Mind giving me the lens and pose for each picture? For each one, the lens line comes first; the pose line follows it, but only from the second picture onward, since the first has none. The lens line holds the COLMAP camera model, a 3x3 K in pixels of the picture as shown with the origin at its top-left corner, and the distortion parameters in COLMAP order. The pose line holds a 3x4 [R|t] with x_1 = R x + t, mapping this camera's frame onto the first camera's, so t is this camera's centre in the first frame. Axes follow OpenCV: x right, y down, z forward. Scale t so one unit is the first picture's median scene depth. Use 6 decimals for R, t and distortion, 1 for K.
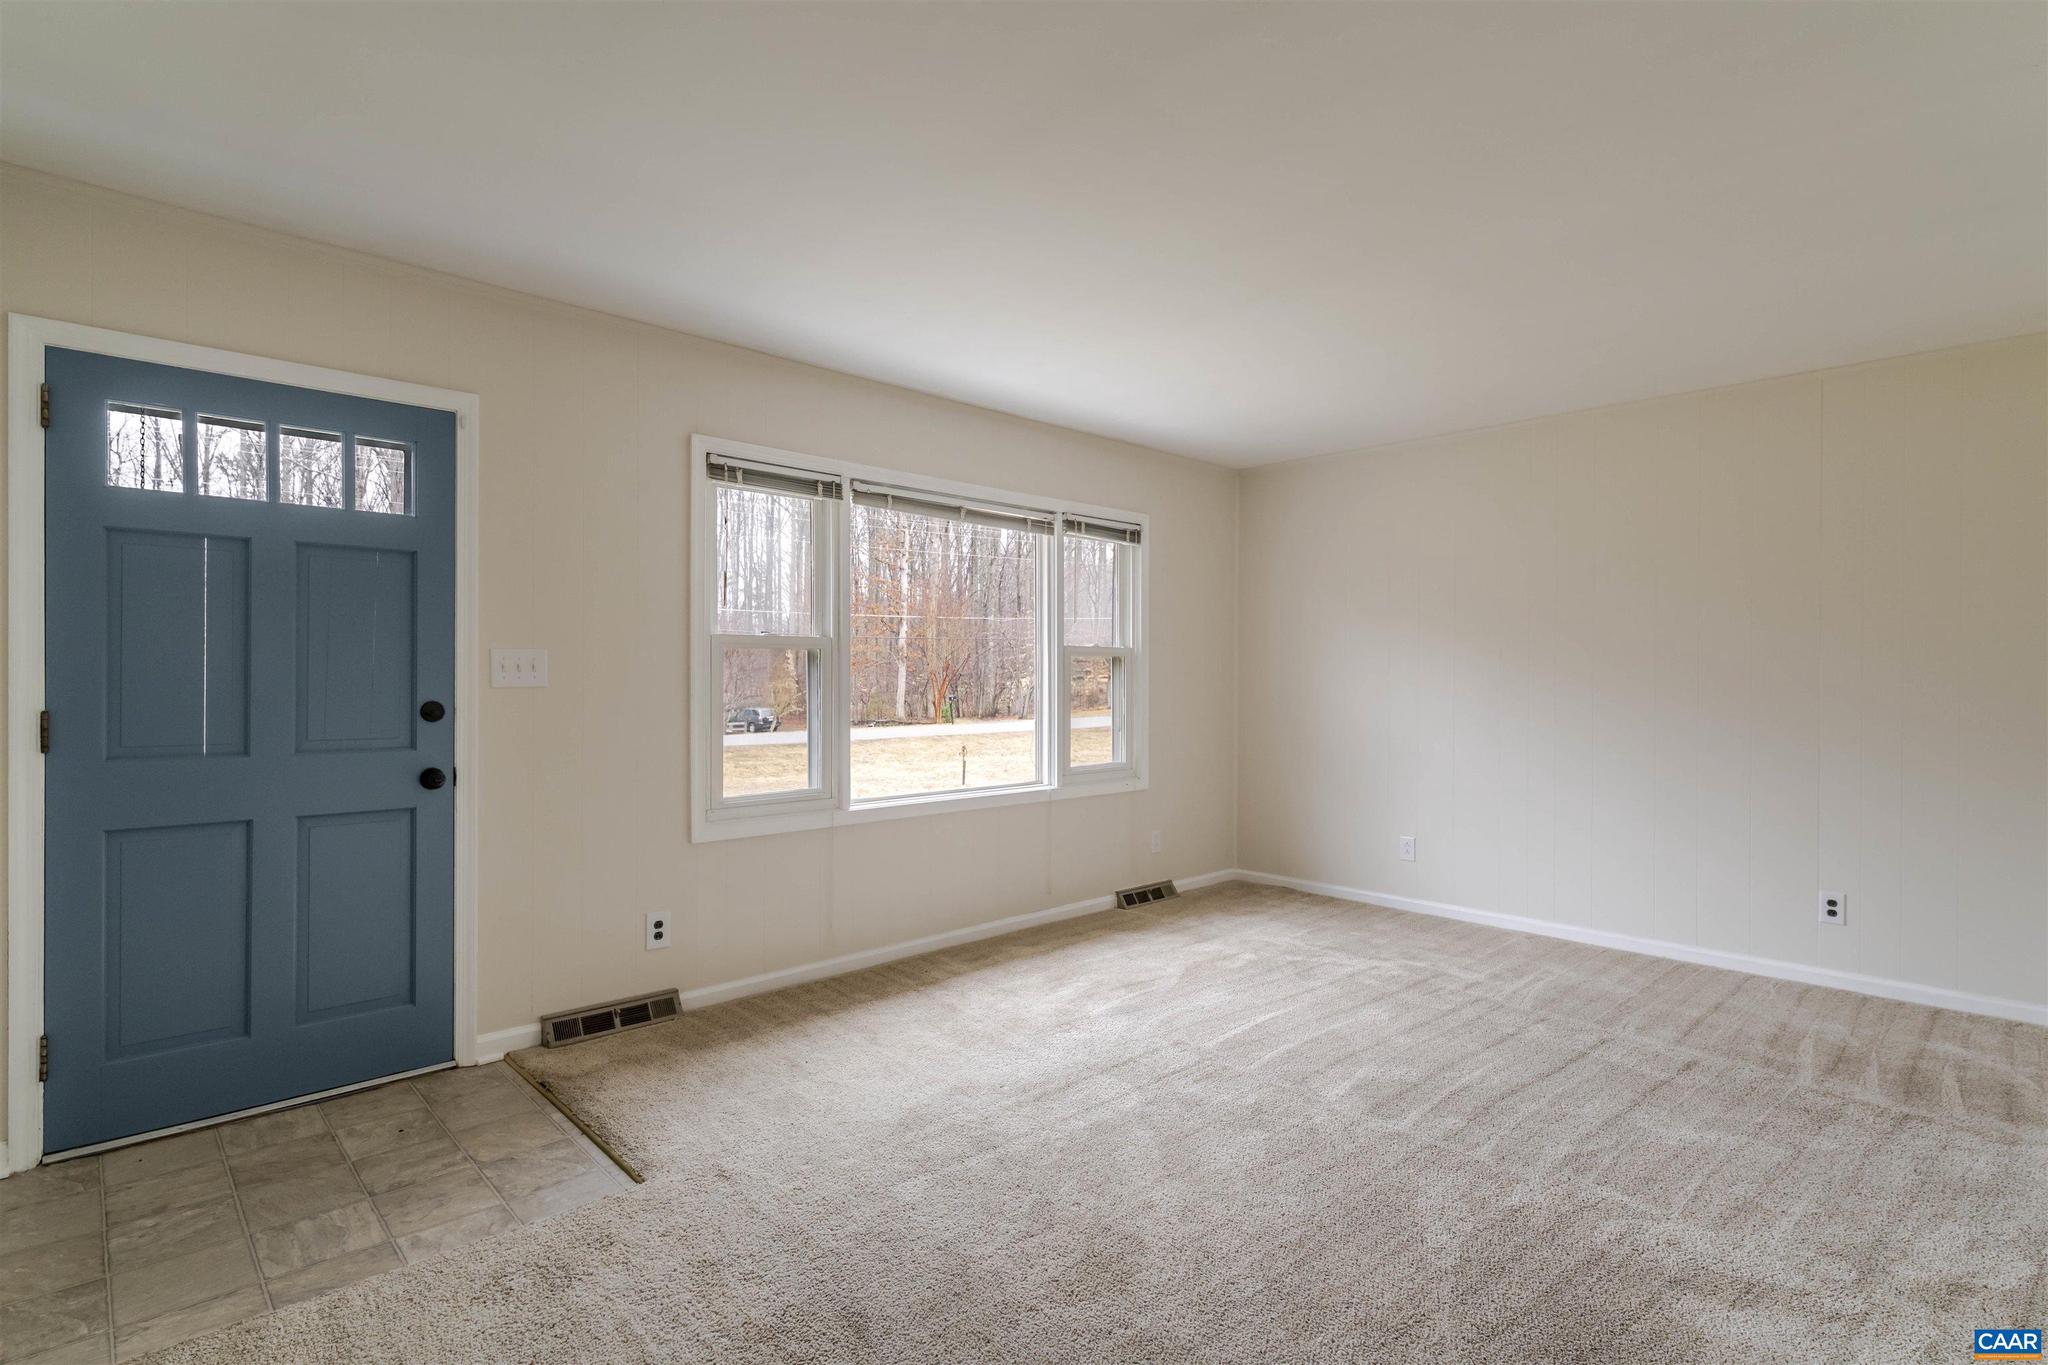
lens RADIAL K [[1008.9, 0, 1014.1], [0, 1008.9, 677.6], [0, 0, 1]] dist [-0.001895, 0.000520]
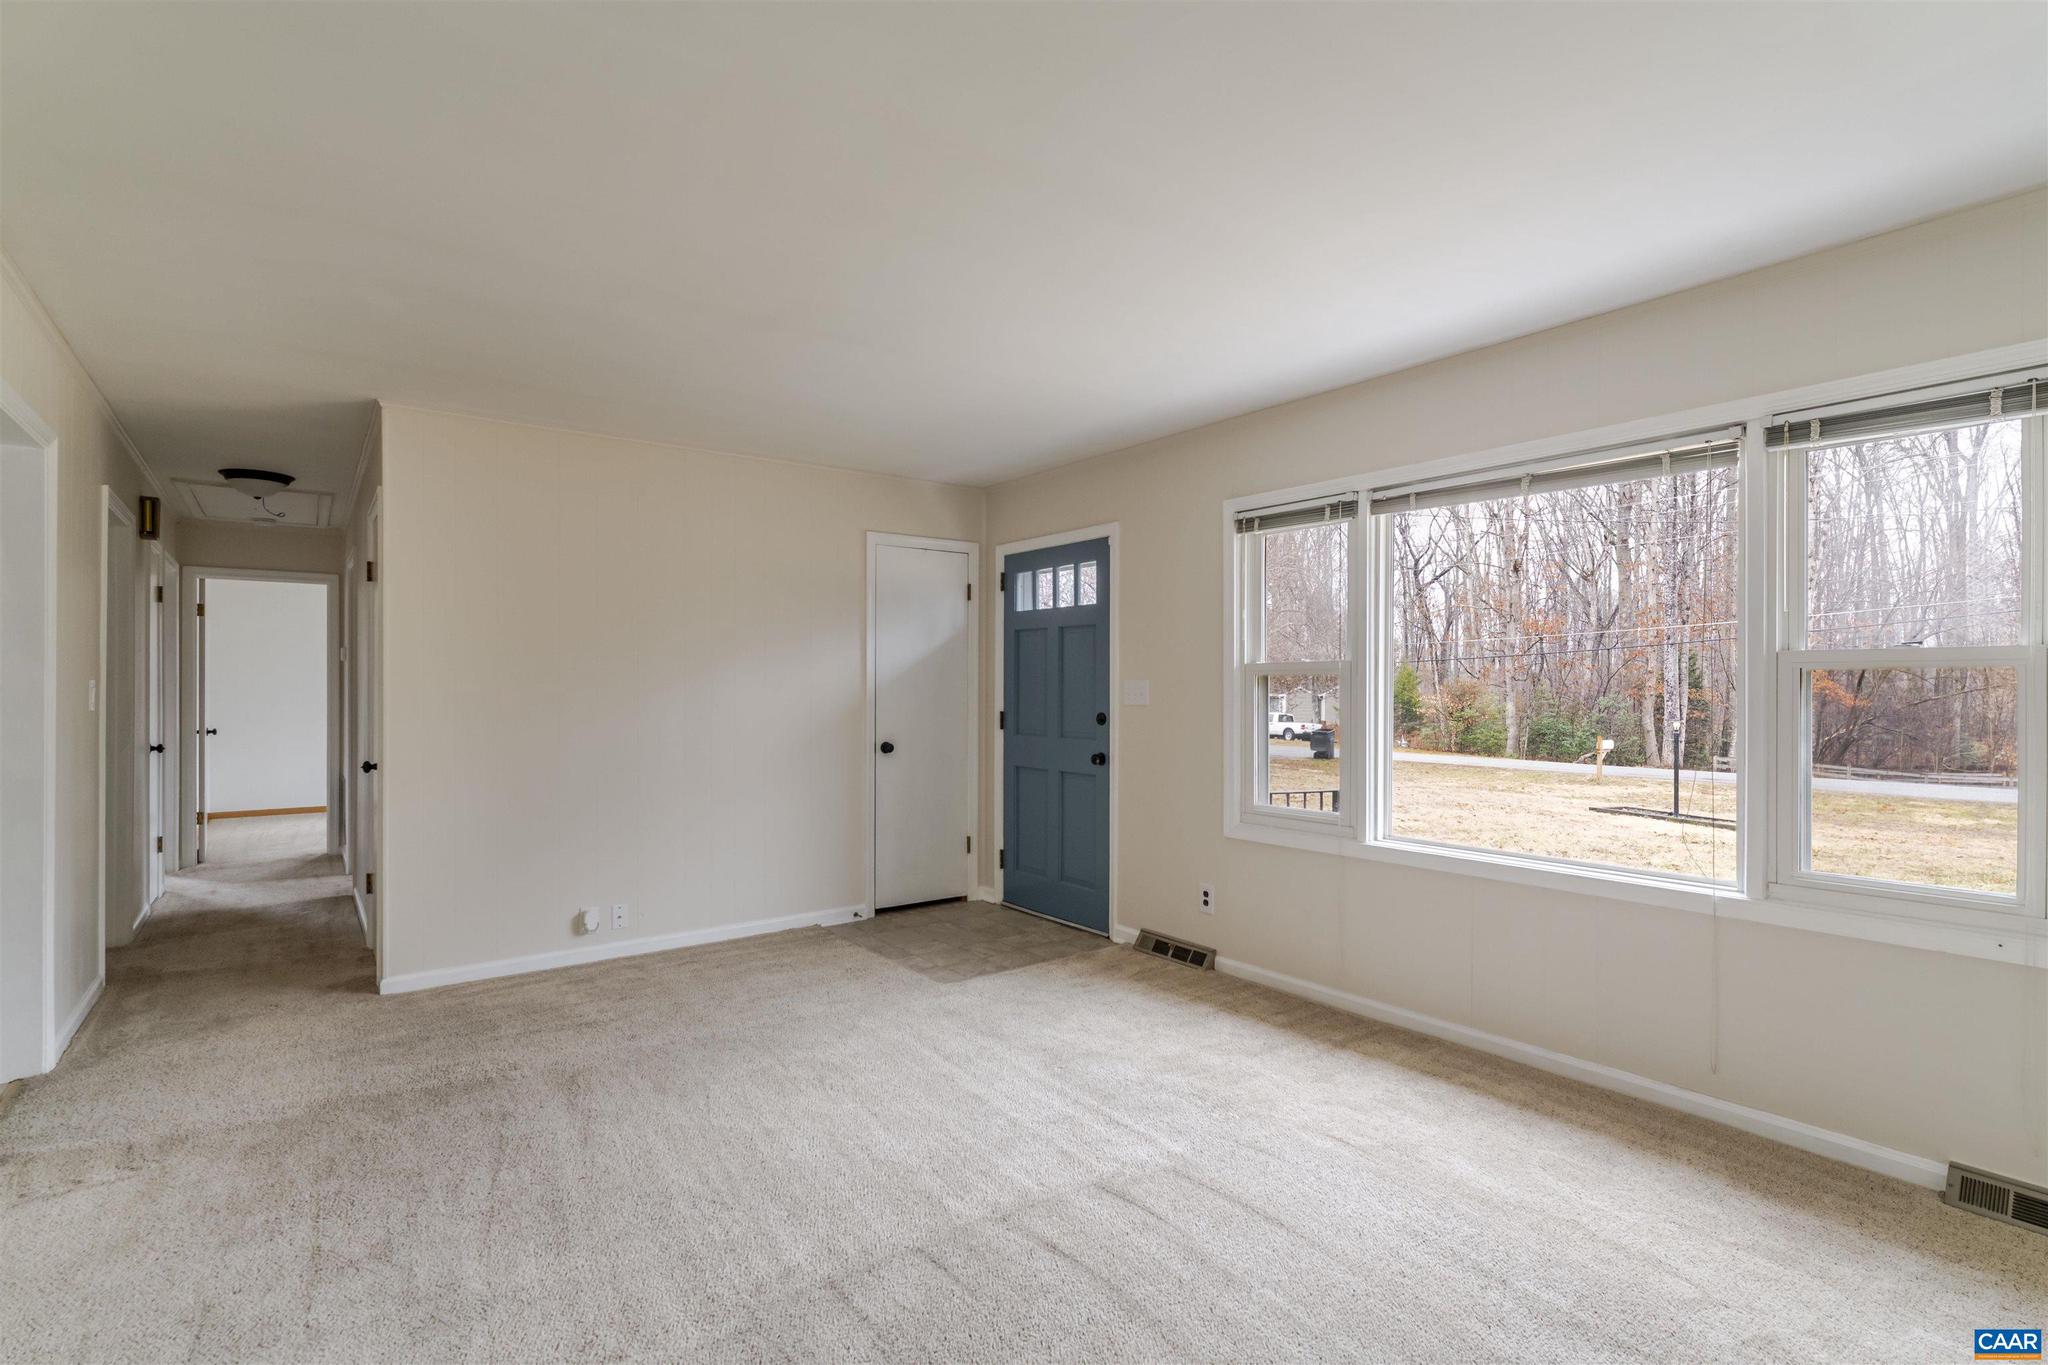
lens RADIAL K [[967.4, 0, 1039.6], [0, 967.4, 693.8], [0, 0, 1]] dist [-0.002547, -0.000308]
pose [[-0.101161, -0.003166, -0.994865, 0.865139], [-0.012949, 0.999914, -0.001865, -0.002295], [0.994786, 0.012694, -0.101194, 0.893021]]
